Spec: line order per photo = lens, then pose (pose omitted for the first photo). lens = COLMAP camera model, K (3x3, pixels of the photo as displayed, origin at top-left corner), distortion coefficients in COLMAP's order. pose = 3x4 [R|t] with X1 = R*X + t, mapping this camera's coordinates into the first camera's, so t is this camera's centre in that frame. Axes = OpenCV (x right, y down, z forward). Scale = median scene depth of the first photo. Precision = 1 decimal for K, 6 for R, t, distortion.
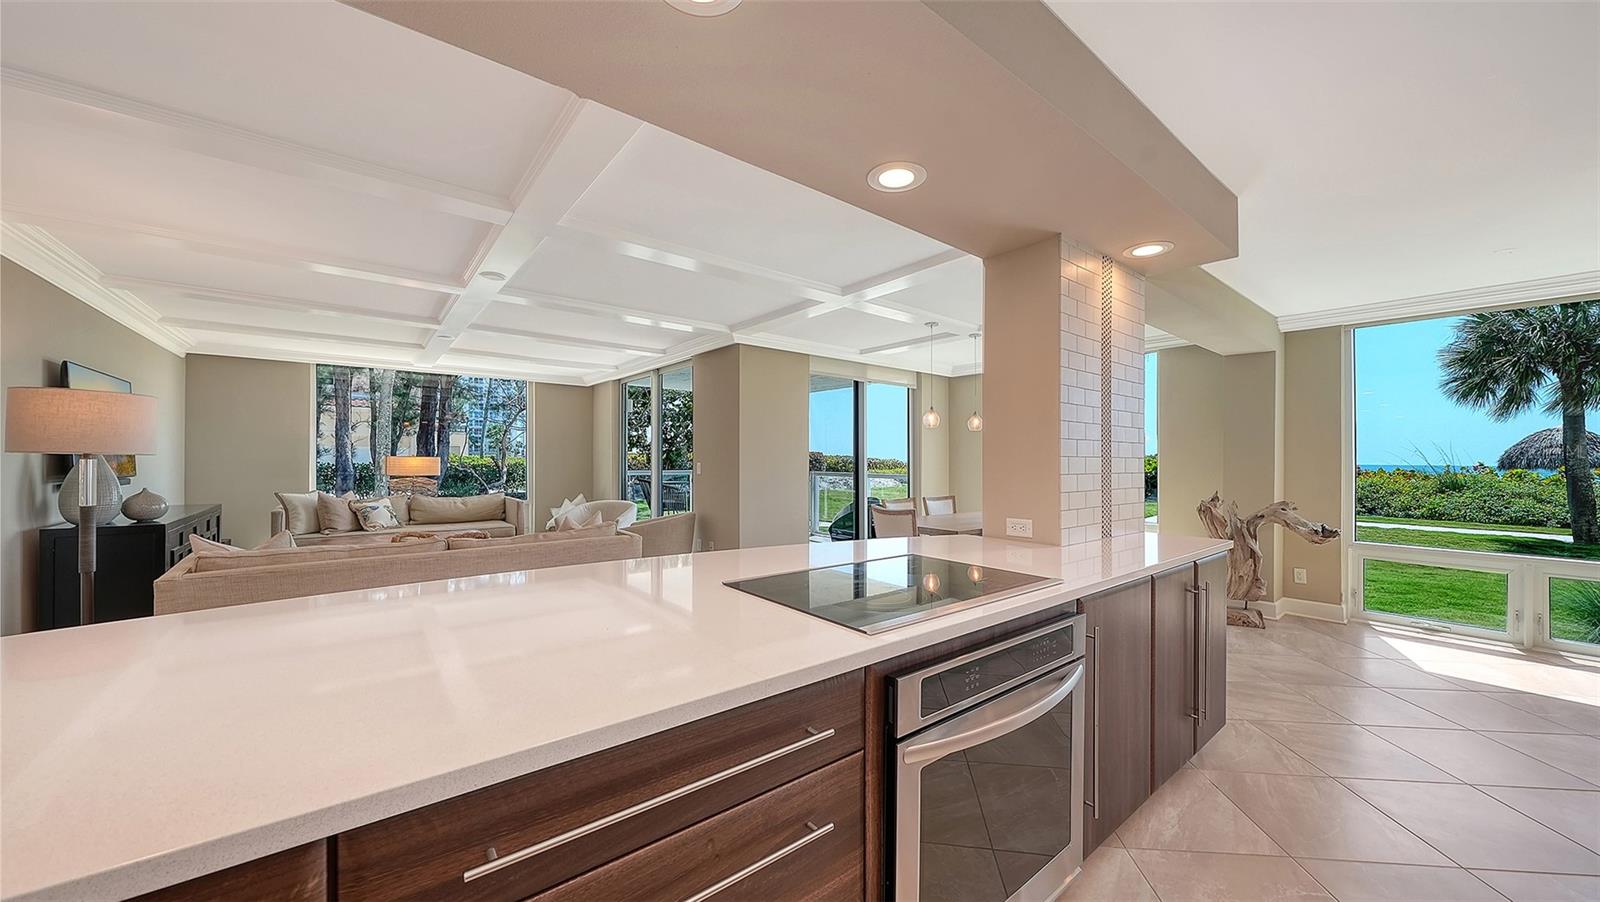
lens RADIAL K [[561.5, 0, 808.1], [0, 561.5, 457.9], [0, 0, 1]] dist [-0.006125, -0.000392]
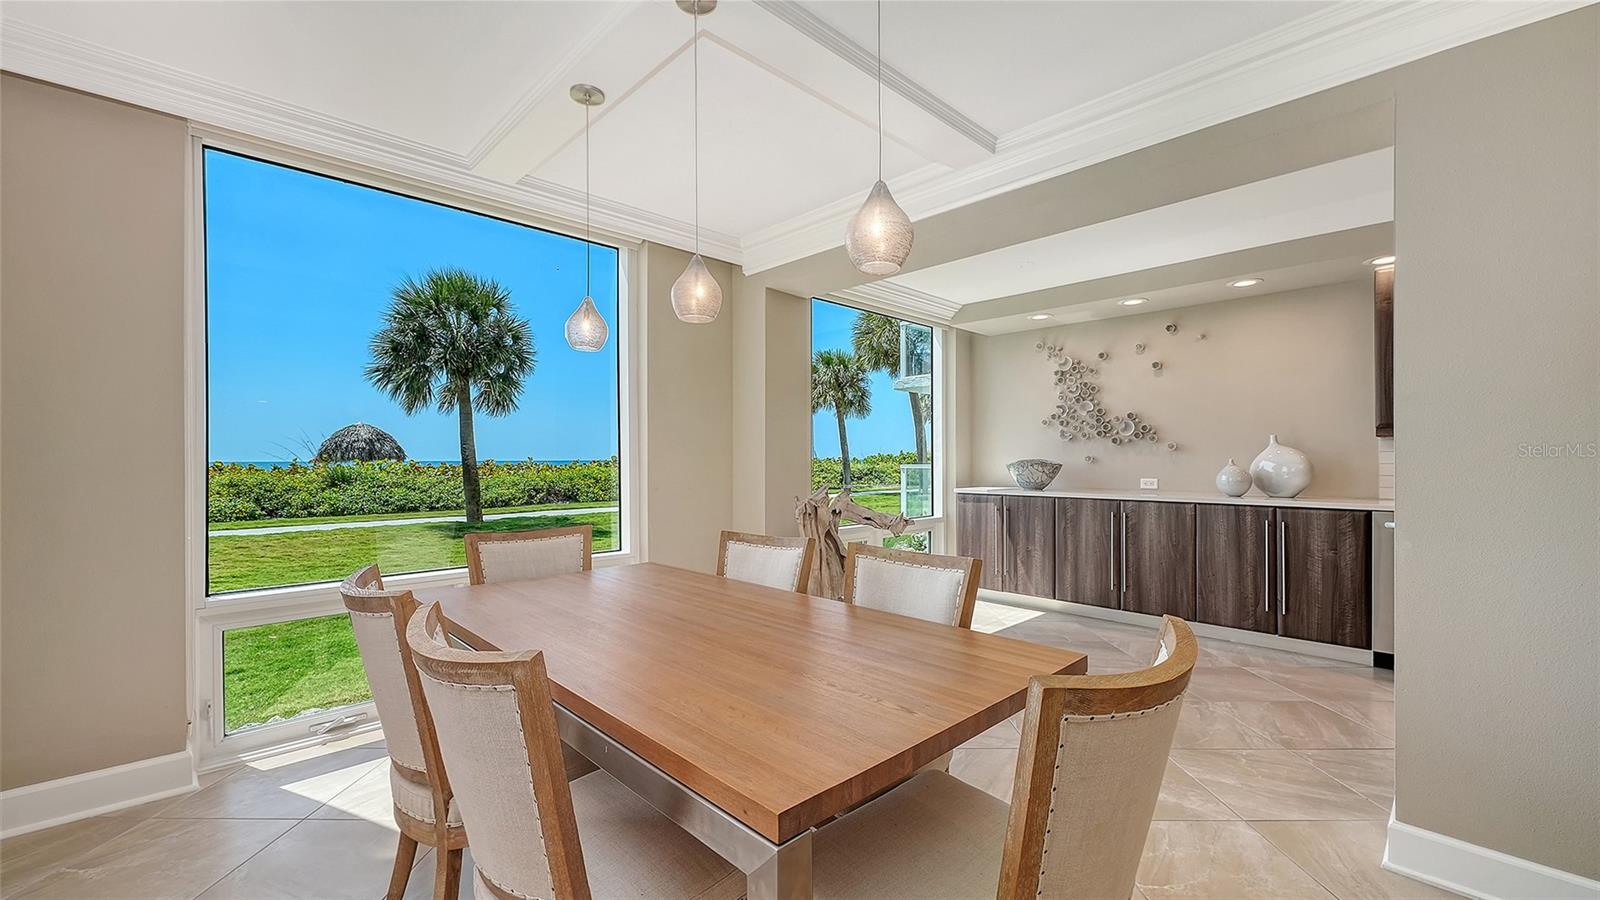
lens RADIAL K [[639.5, 0, 808.7], [0, 639.5, 452.9], [0, 0, 1]] dist [-0.010246, 0.000321]
pose [[-0.101286, -0.000459, 0.994857, -0.042358], [0.001871, 0.999998, 0.000652, 0.023468], [-0.994856, 0.001928, -0.101285, 1.123204]]
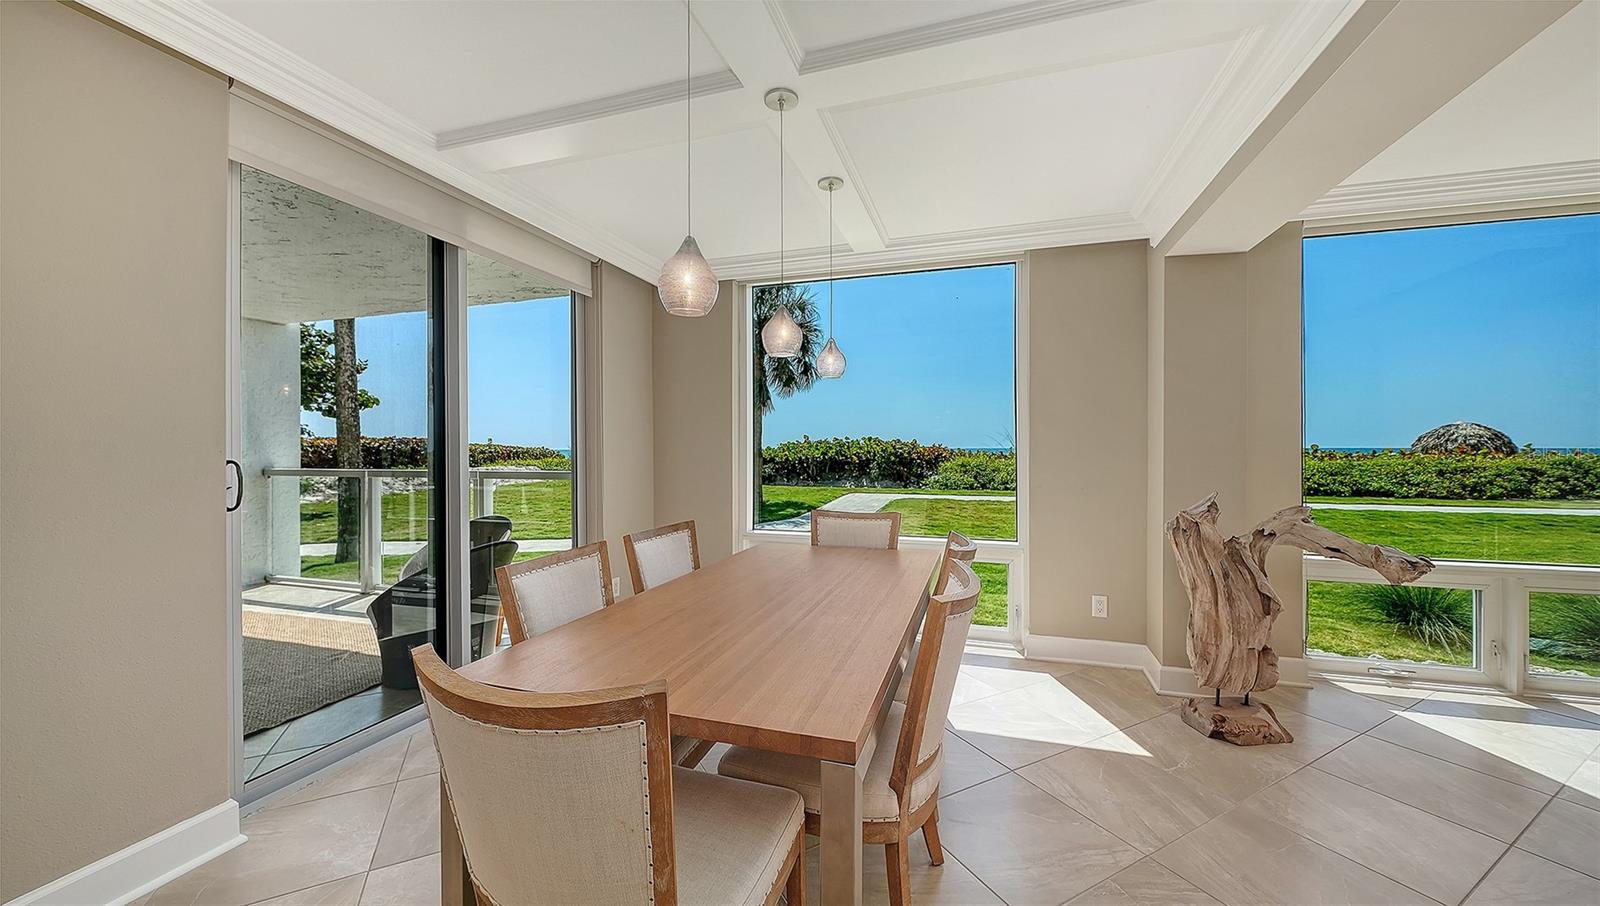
lens RADIAL K [[565.2, 0, 806.0], [0, 565.2, 437.4], [0, 0, 1]] dist [-0.000401, -0.000301]
pose [[0.832175, -0.000526, 0.554512, 0.122239], [0.008574, 0.999892, -0.011918, 0.011483], [-0.554446, 0.014673, 0.832090, 0.786288]]
